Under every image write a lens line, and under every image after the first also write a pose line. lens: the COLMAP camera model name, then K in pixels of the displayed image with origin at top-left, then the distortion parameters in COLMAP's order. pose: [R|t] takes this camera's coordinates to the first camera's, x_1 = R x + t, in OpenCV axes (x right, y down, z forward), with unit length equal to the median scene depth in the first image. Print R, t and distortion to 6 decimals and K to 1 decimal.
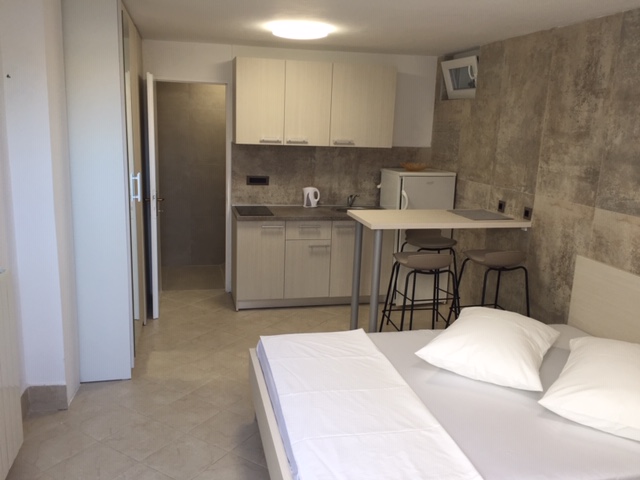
lens RADIAL K [[546.6, 0, 316.9], [0, 546.6, 242.6], [0, 0, 1]] dist [0.085254, -0.123394]
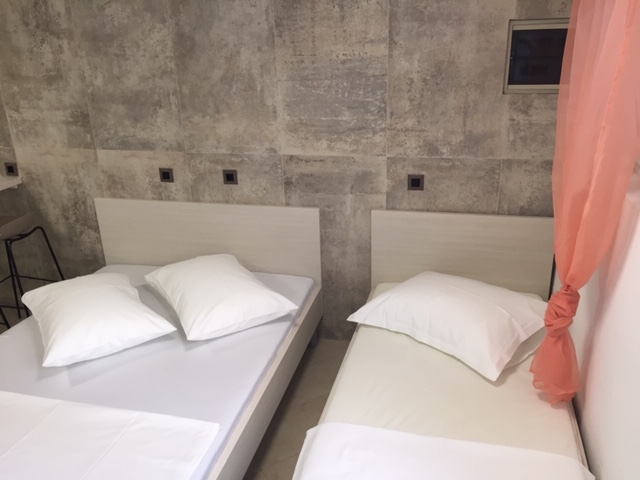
lens RADIAL K [[546.6, 0, 320.6], [0, 546.6, 240.7], [0, 0, 1]] dist [0.085254, -0.123394]
pose [[0.446524, -0.363260, 0.817716, -0.171439], [0.234086, 0.929479, 0.285084, -0.081638], [-0.863609, 0.064119, 0.500068, 0.112615]]
